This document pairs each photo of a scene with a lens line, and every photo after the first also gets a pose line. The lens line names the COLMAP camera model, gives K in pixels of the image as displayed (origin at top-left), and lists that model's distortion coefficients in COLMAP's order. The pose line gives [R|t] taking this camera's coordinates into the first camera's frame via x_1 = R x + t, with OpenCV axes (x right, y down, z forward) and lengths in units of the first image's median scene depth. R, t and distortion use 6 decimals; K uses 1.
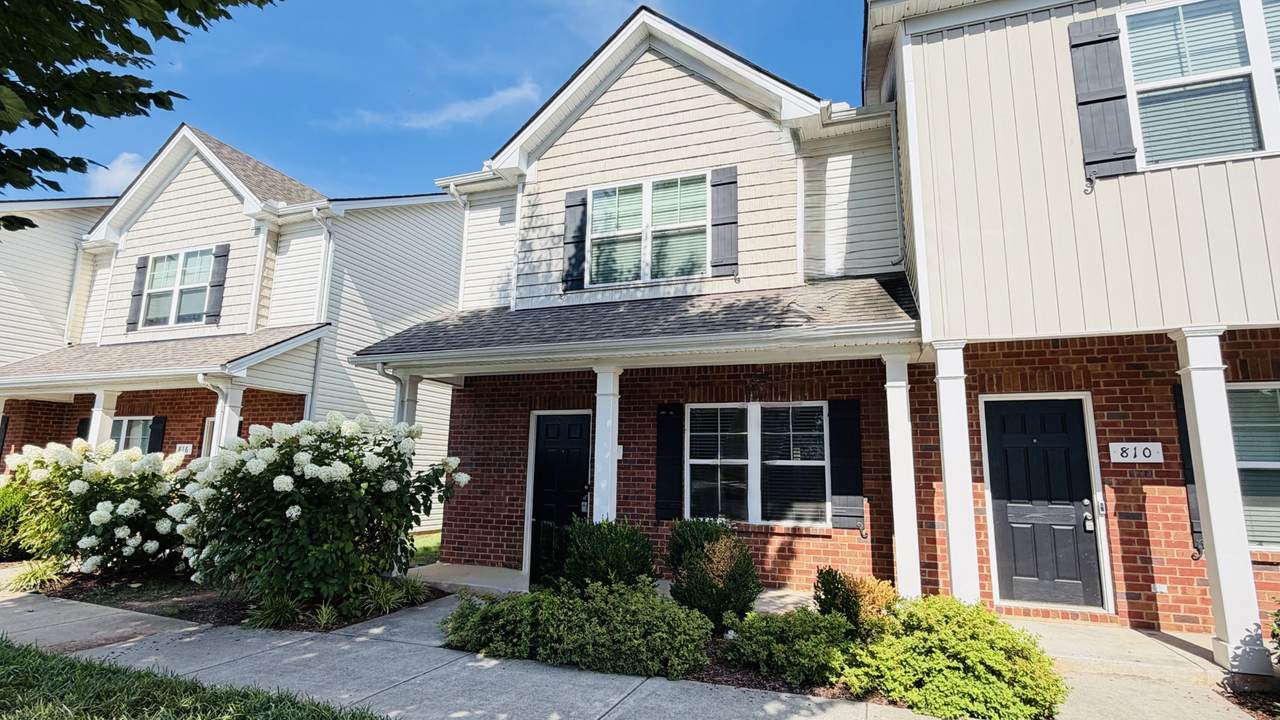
lens RADIAL K [[602.6, 0, 640.7], [0, 602.6, 365.9], [0, 0, 1]] dist [-0.014177, -0.001079]
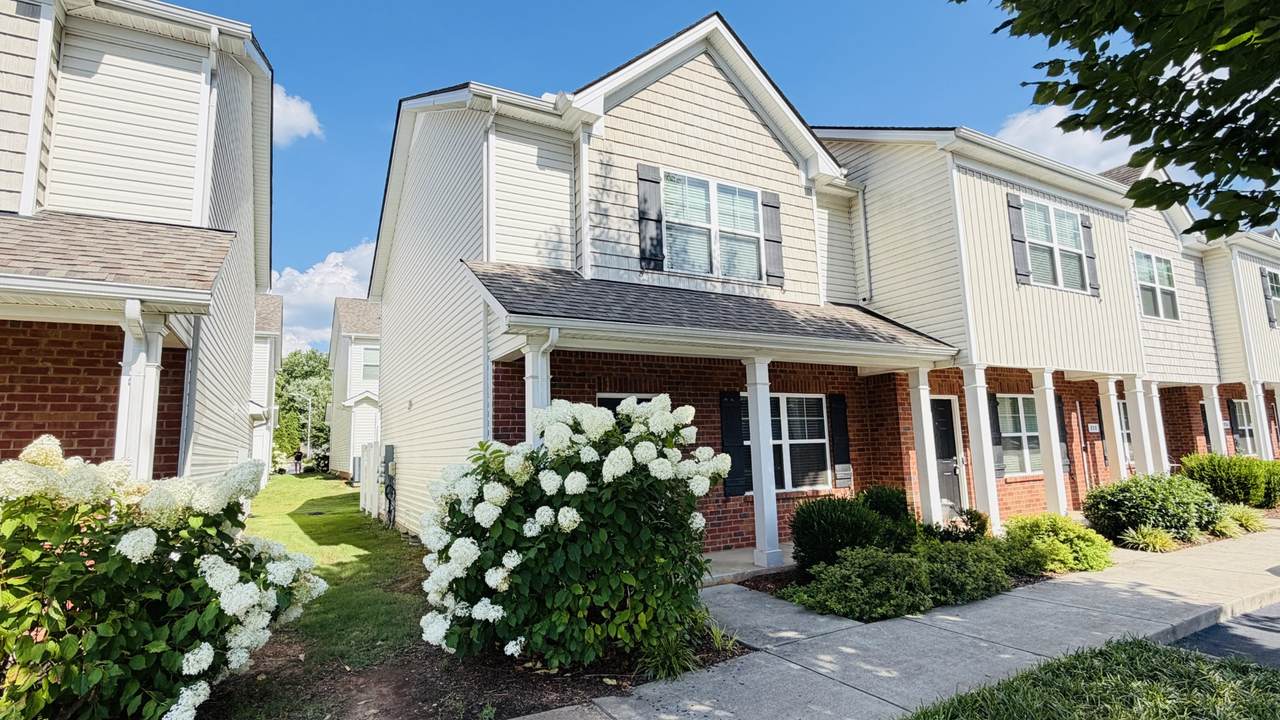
lens RADIAL K [[657.6, 0, 647.2], [0, 657.6, 362.2], [0, 0, 1]] dist [0.000307, -0.000726]
pose [[0.644927, 0.068908, 0.761132, -0.977491], [-0.085298, 0.996194, -0.017913, 0.044156], [-0.759470, -0.053371, 0.648350, 0.337618]]
